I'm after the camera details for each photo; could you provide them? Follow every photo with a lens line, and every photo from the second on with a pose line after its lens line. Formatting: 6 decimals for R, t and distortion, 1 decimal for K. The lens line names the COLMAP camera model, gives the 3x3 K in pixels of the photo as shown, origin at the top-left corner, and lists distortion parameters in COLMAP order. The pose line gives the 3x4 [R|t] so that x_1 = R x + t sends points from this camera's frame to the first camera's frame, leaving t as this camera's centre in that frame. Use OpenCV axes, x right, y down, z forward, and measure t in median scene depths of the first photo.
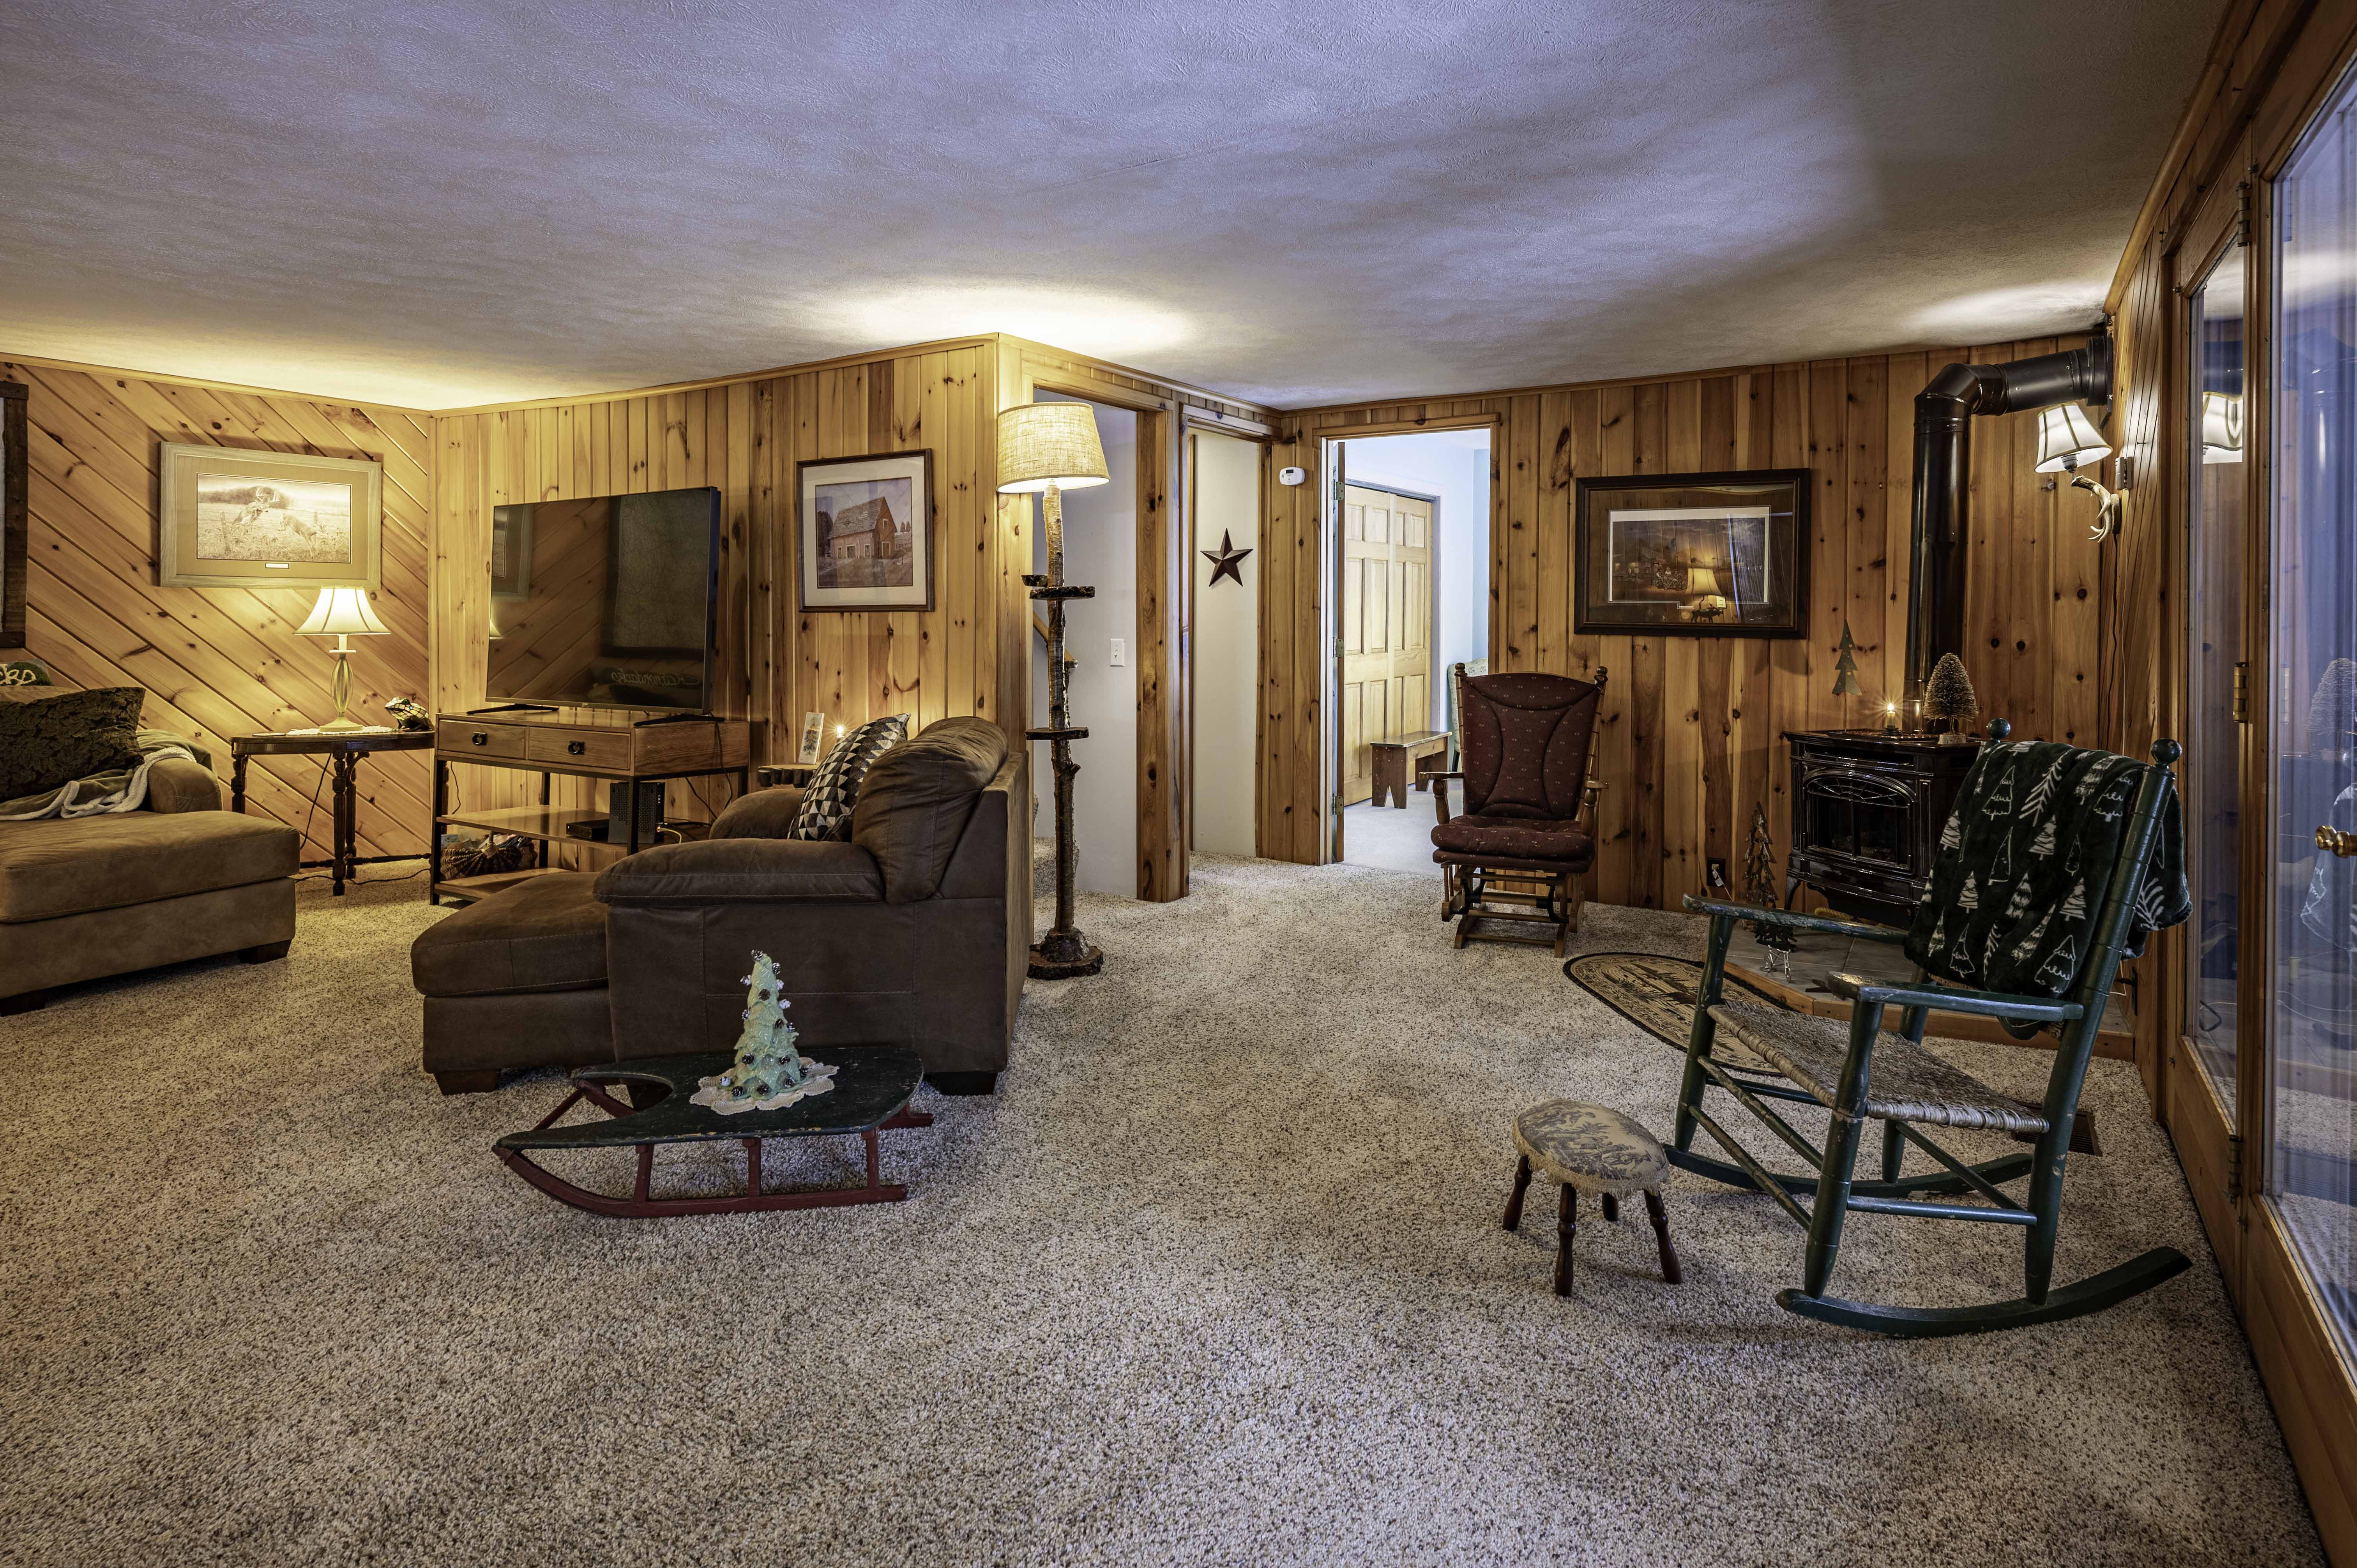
lens RADIAL K [[1269.4, 0, 1179.2], [0, 1269.4, 624.3], [0, 0, 1]] dist [-0.001565, 0.001531]
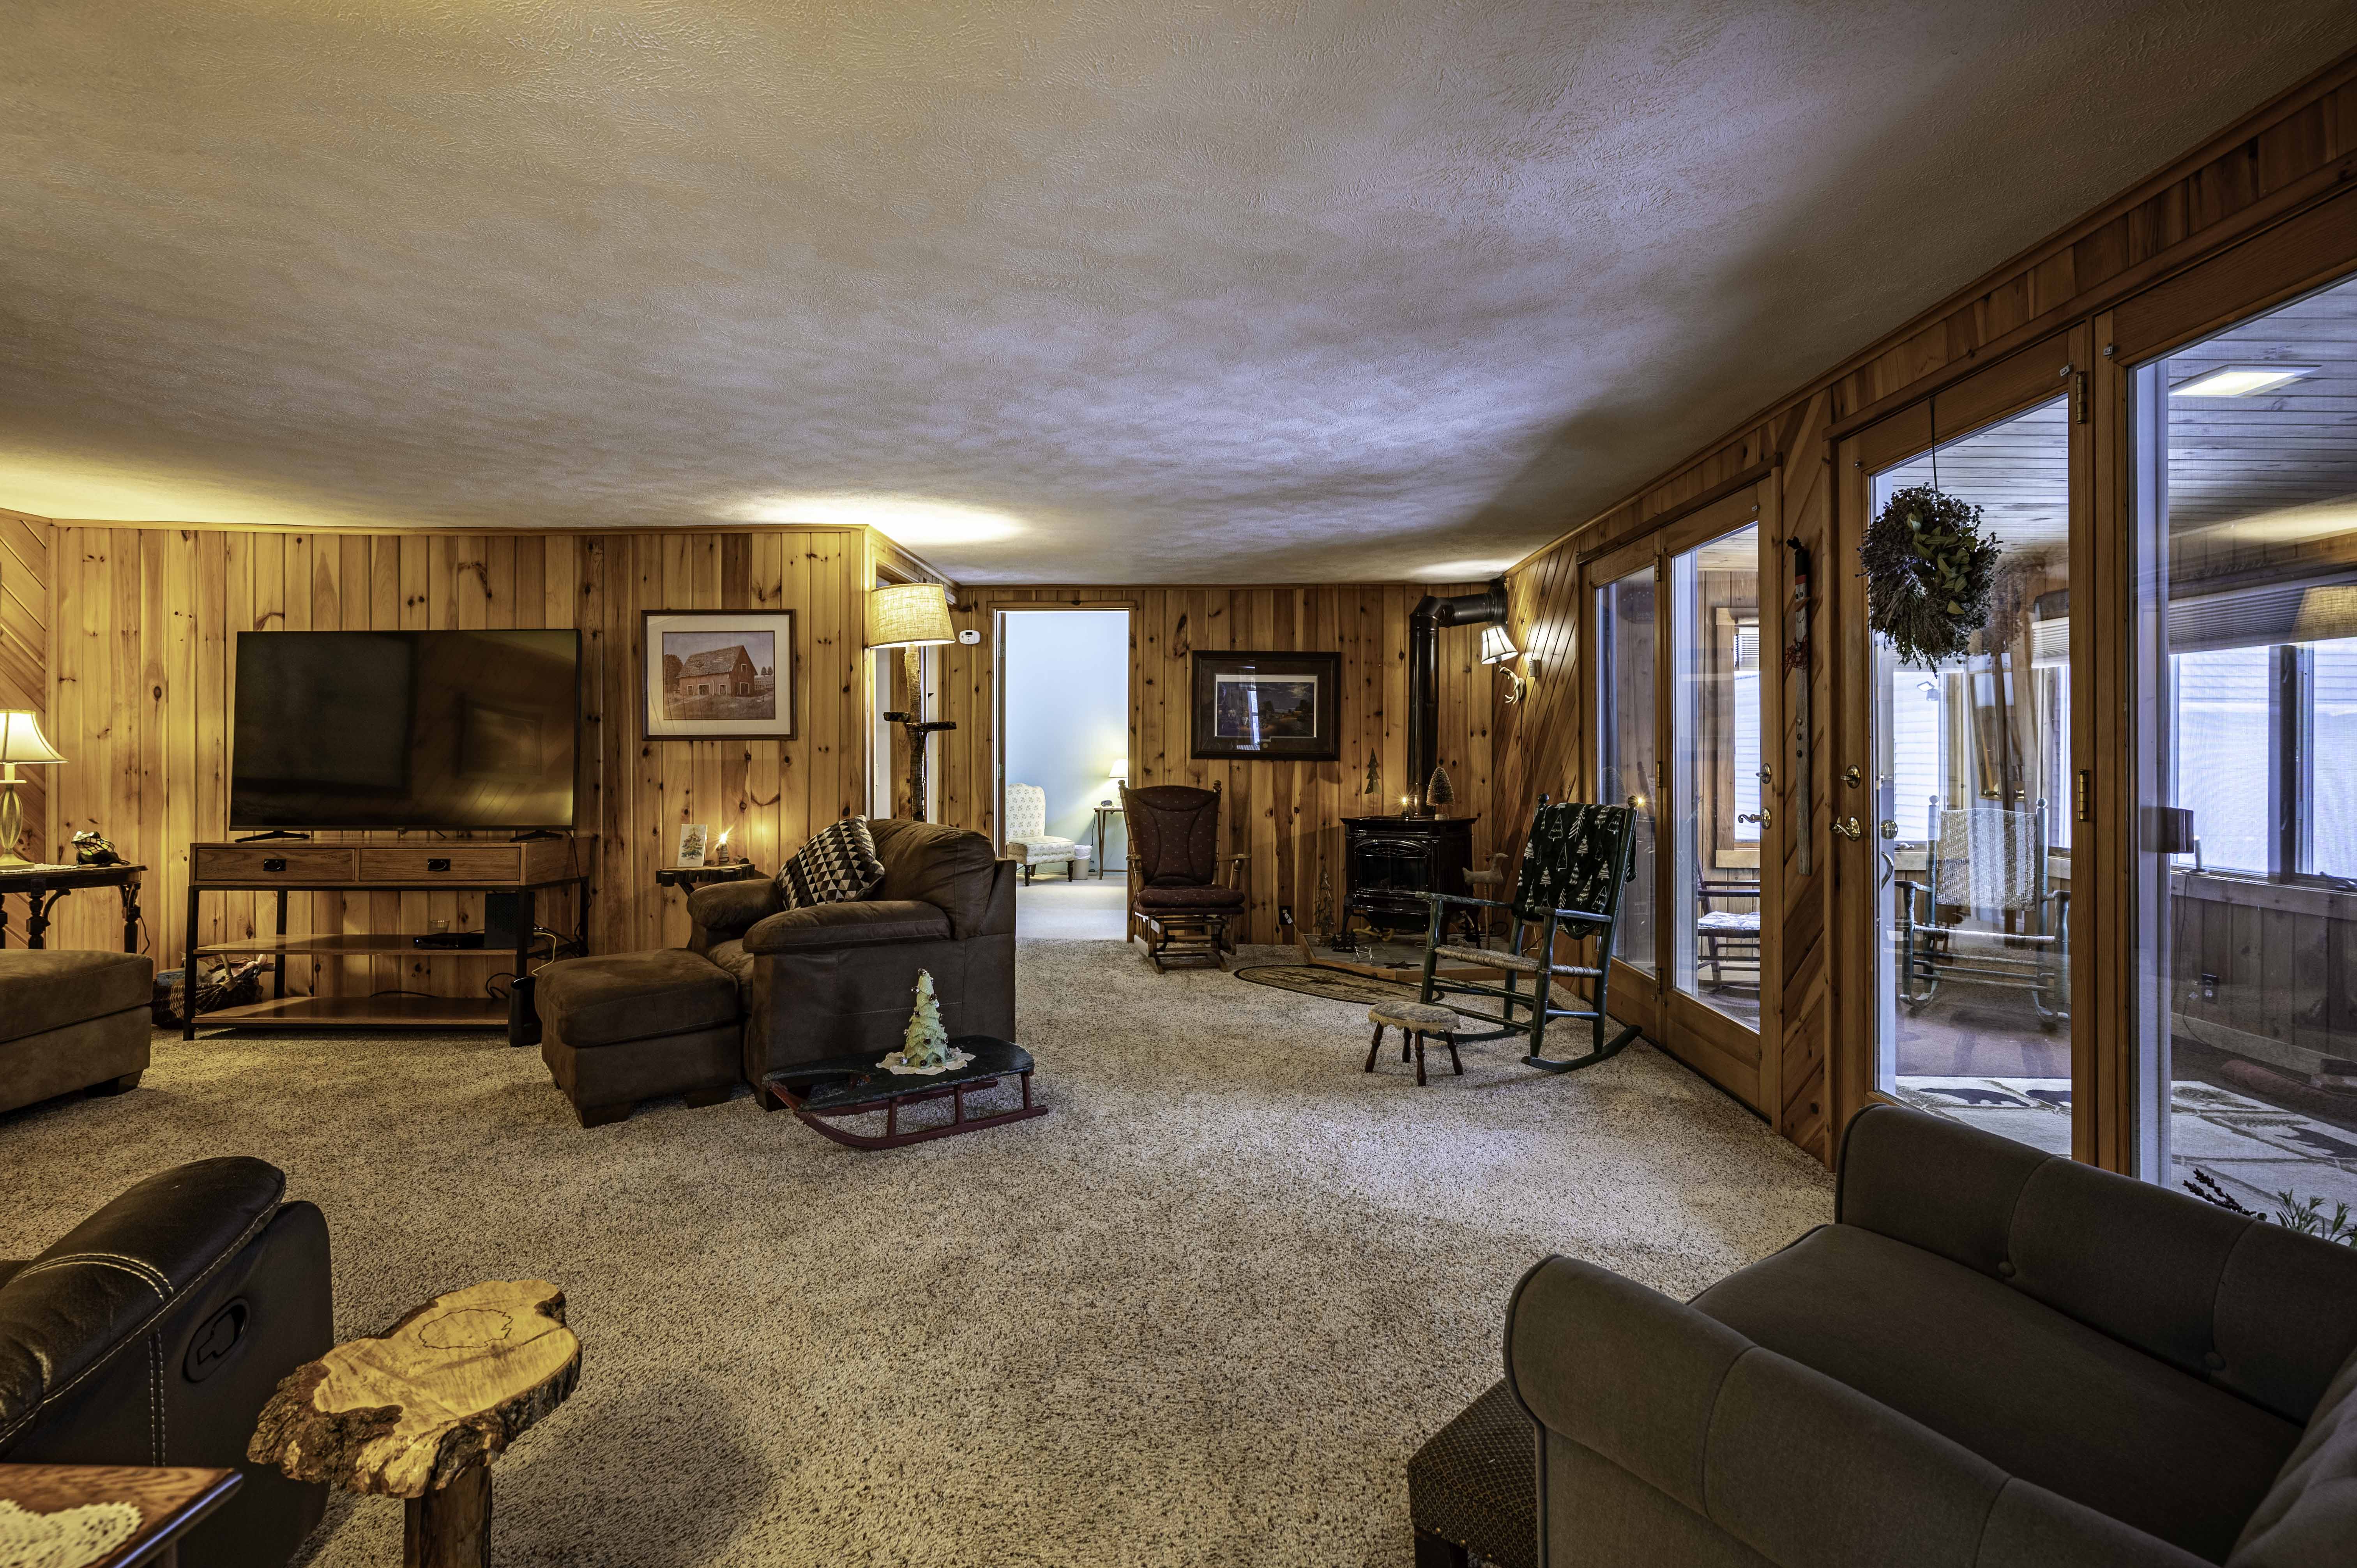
lens RADIAL K [[1188.0, 0, 1180.0], [0, 1188.0, 747.3], [0, 0, 1]] dist [-0.001276, 0.000287]
pose [[0.868118, 0.002057, 0.496354, -0.422289], [0.003731, 0.999936, -0.010670, 0.010341], [-0.496344, 0.011114, 0.868055, -0.186744]]
